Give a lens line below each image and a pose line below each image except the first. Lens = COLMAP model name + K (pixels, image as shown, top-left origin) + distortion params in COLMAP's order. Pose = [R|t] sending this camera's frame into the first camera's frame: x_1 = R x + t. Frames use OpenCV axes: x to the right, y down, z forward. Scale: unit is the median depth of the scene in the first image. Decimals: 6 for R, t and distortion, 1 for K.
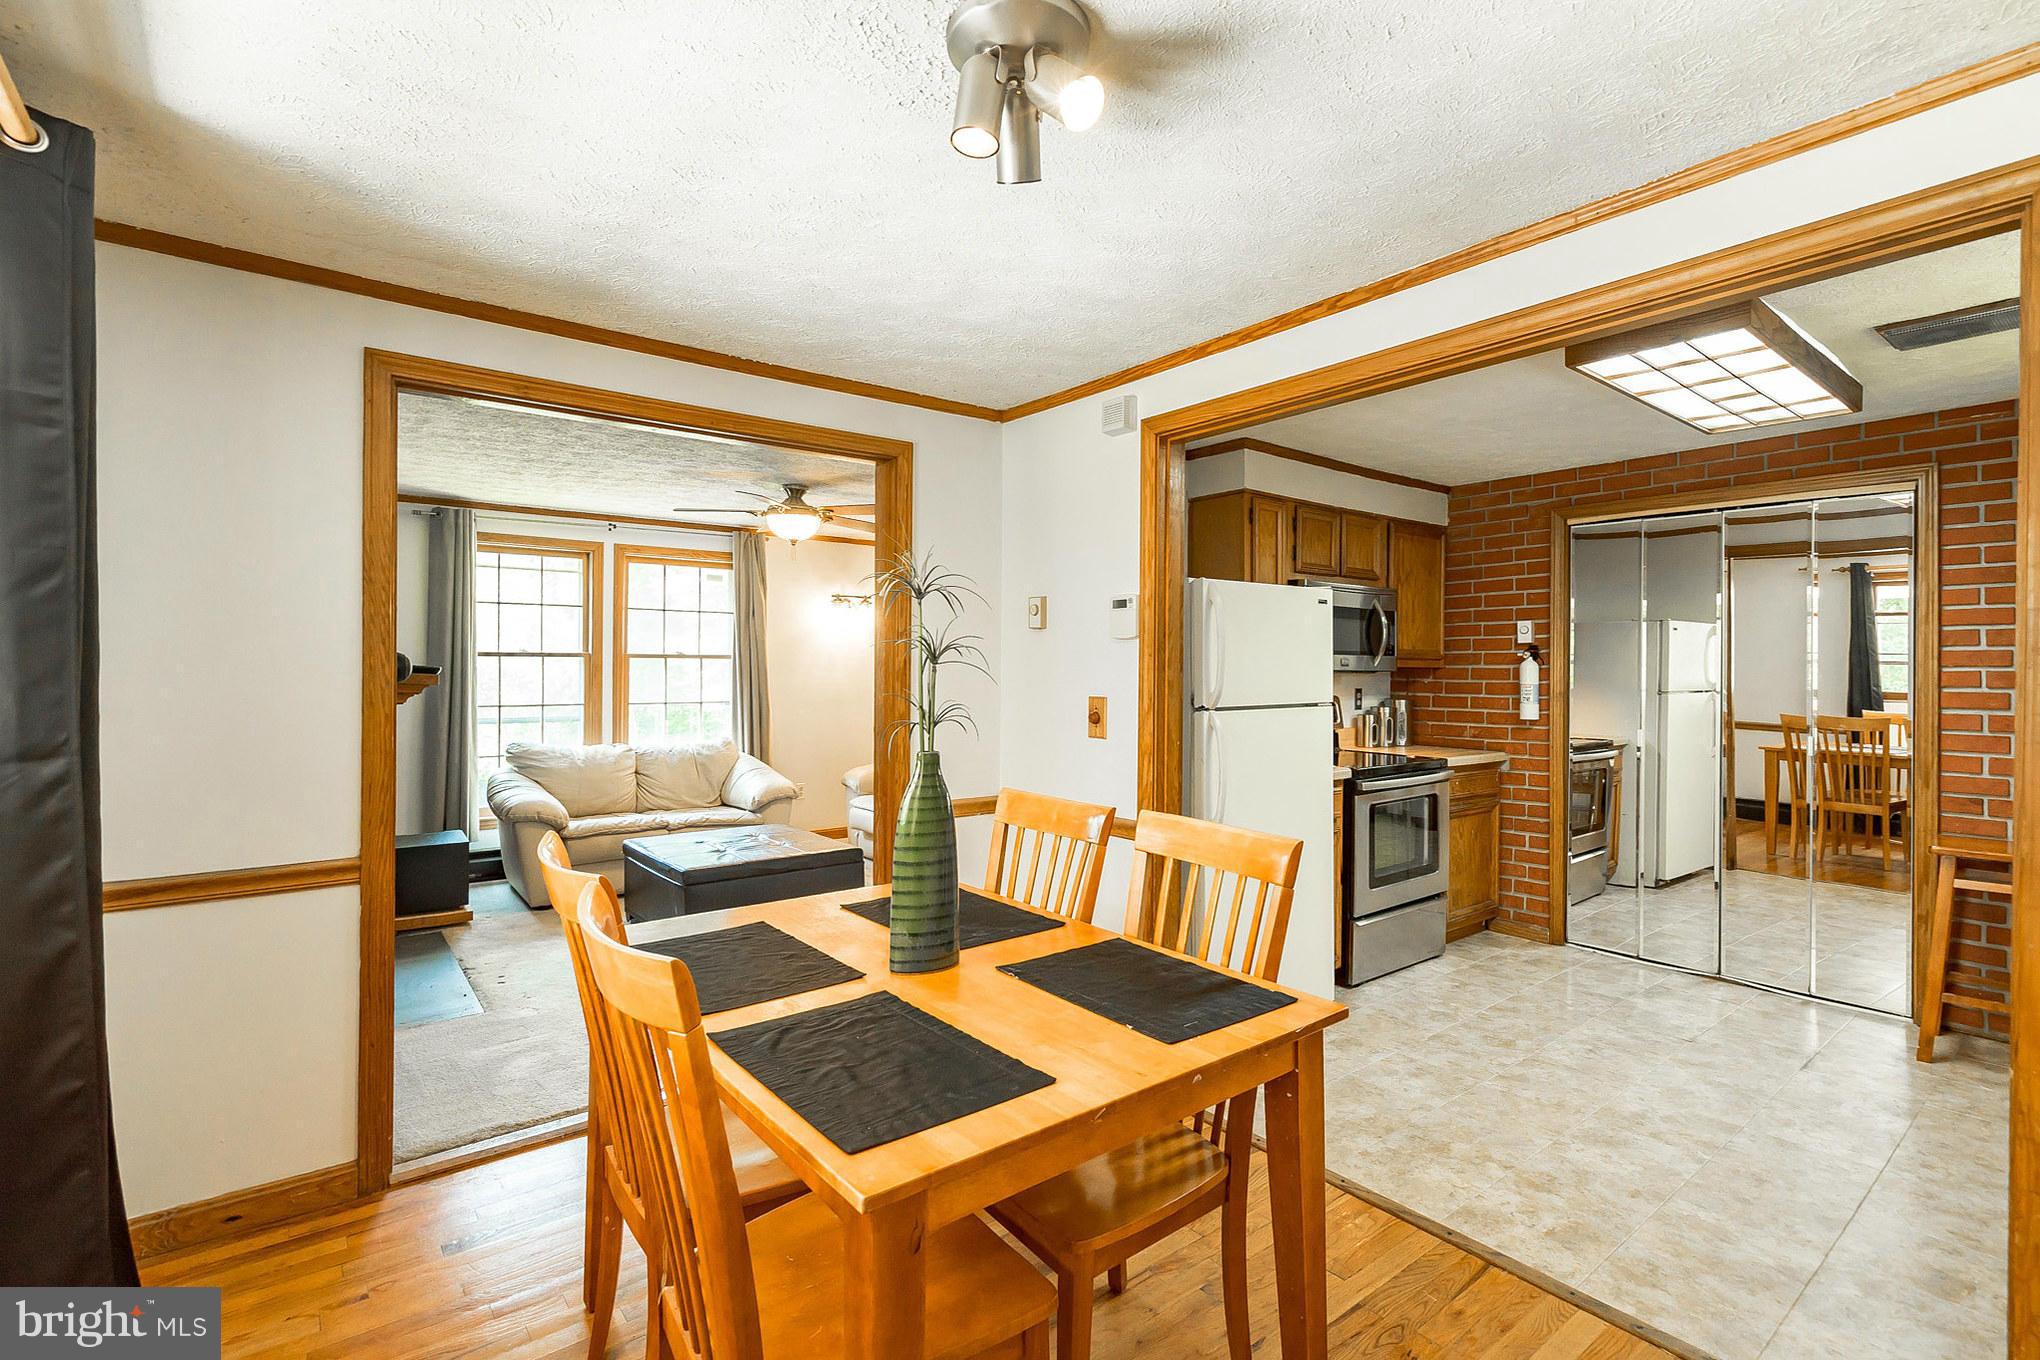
lens RADIAL K [[932.0, 0, 993.1], [0, 932.0, 666.3], [0, 0, 1]] dist [-0.003672, 0.001668]
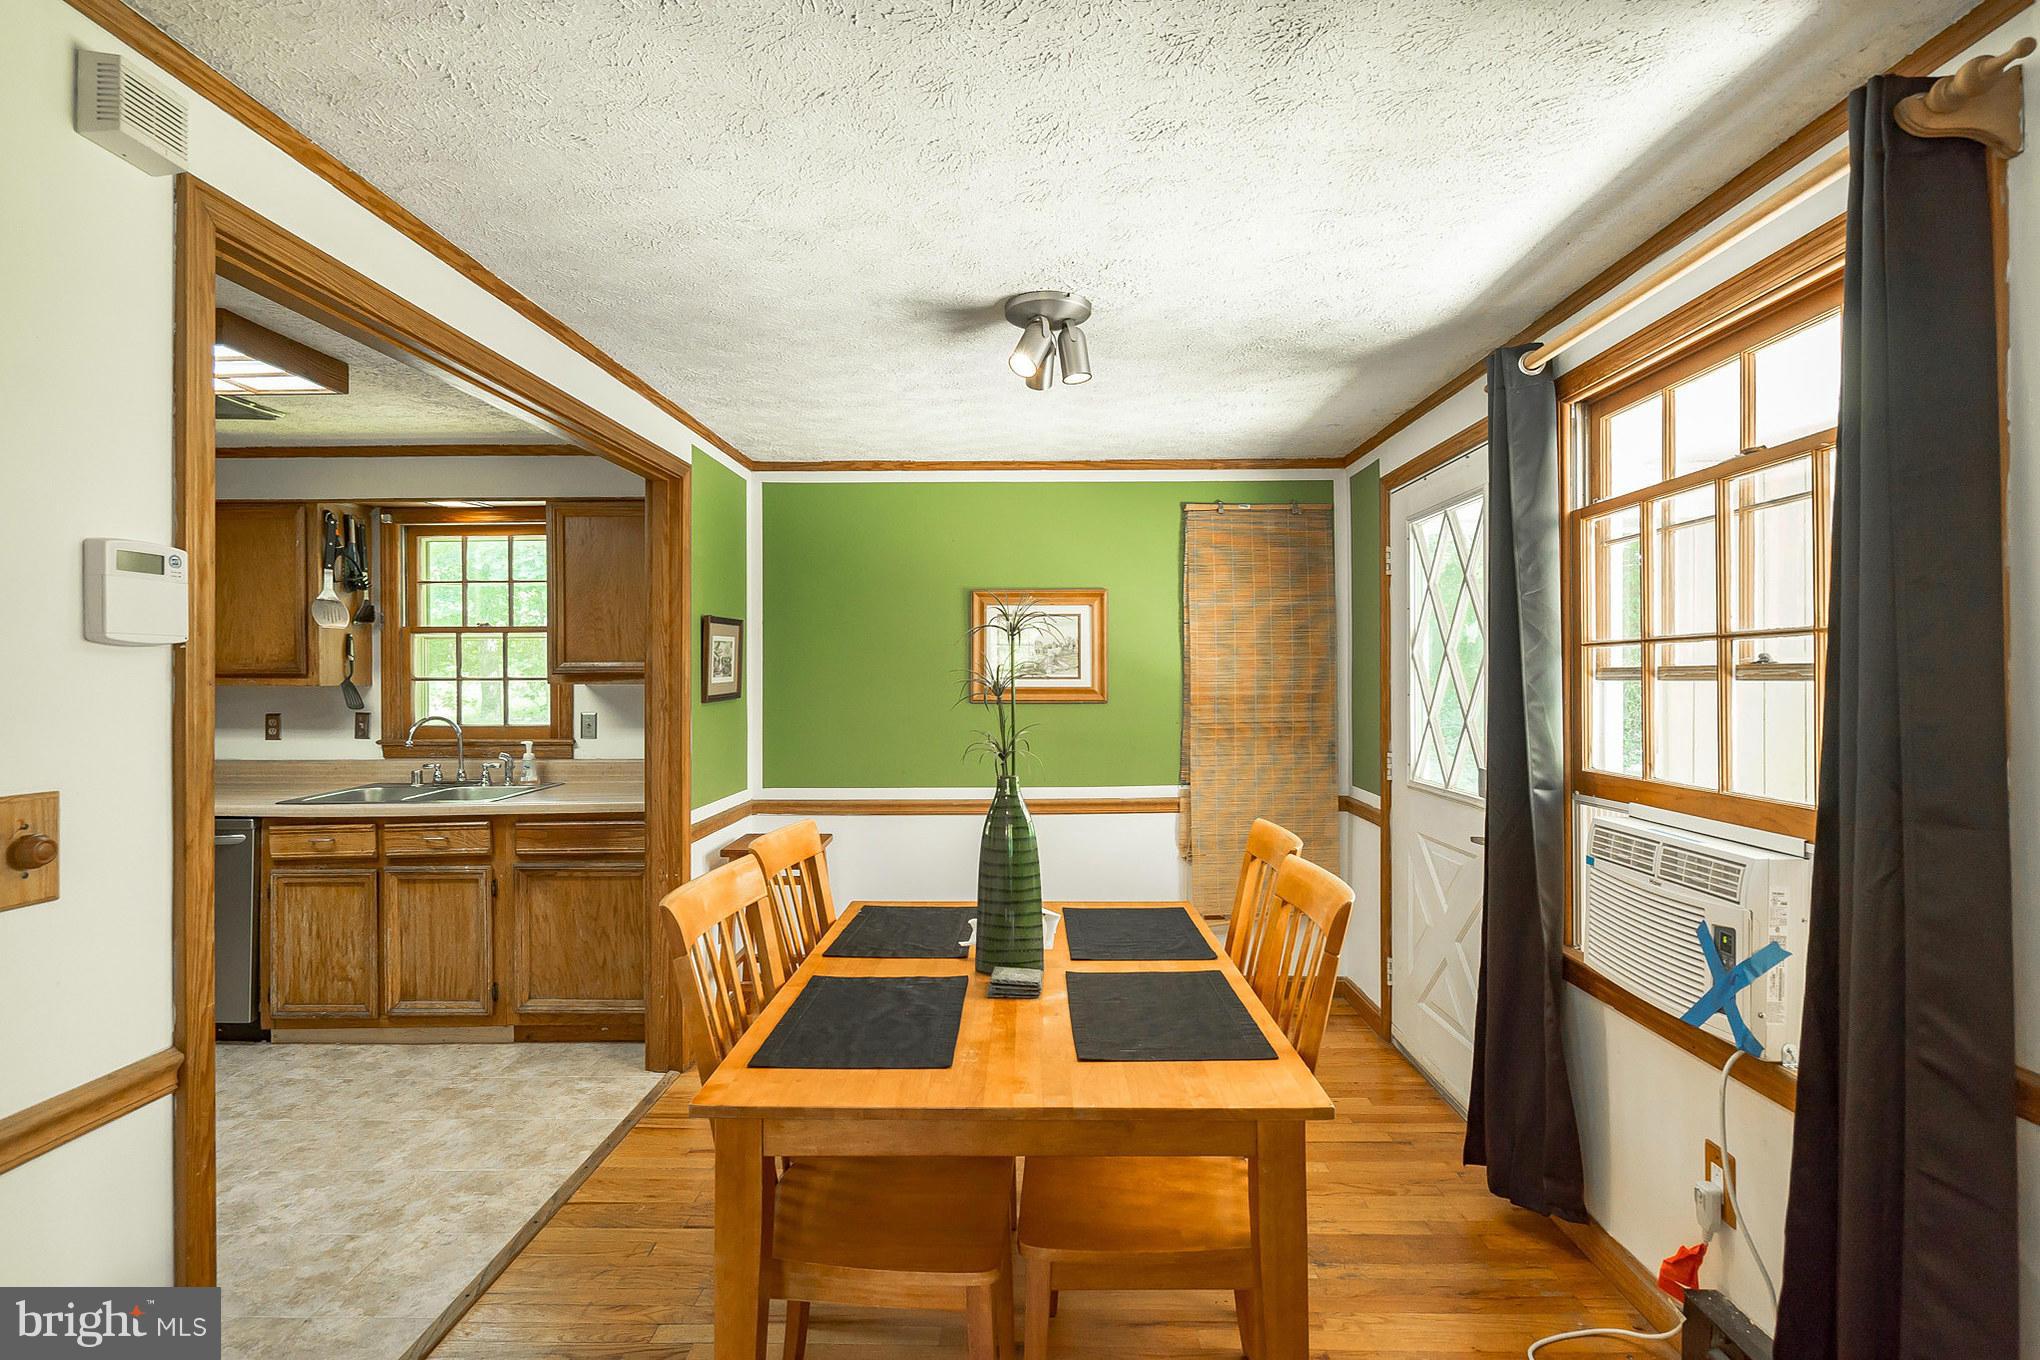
lens RADIAL K [[932.0, 0, 1011.7], [0, 932.0, 681.5], [0, 0, 1]] dist [-0.003672, 0.001668]
pose [[-0.783576, -0.006837, 0.621258, -0.271850], [-0.002857, 0.999969, 0.007401, -0.009179], [-0.621289, 0.004025, -0.783571, 0.685715]]
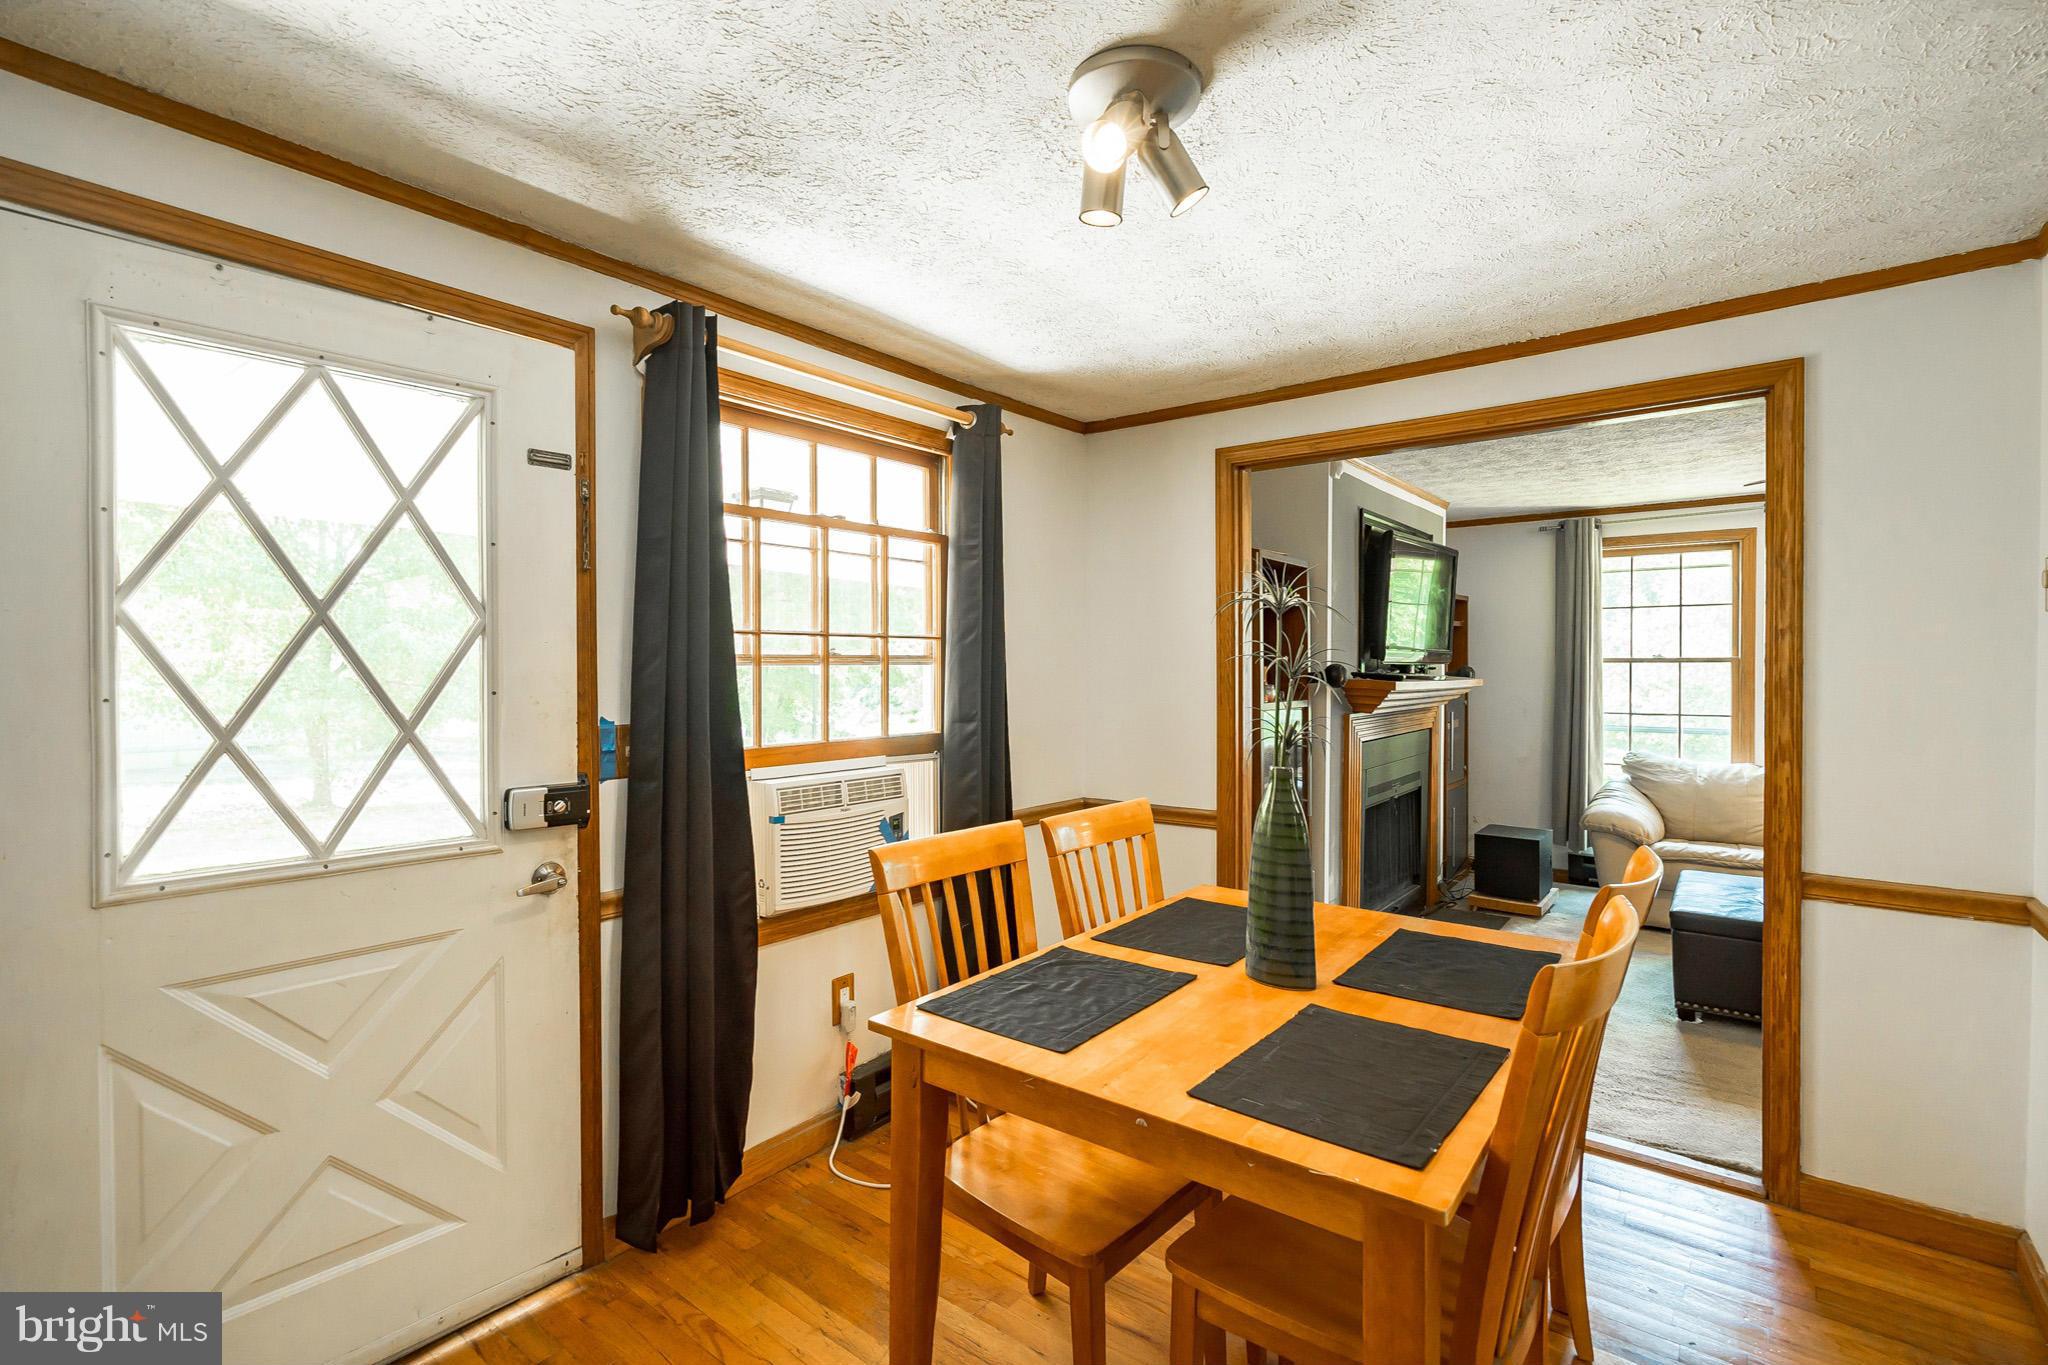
lens RADIAL K [[935.7, 0, 1033.9], [0, 935.7, 677.3], [0, 0, 1]] dist [-0.003672, 0.001668]
pose [[0.256986, 0.005823, -0.966398, 0.309884], [0.002284, 0.999975, 0.006633, -0.003872], [0.966413, -0.003911, 0.256966, 0.183562]]
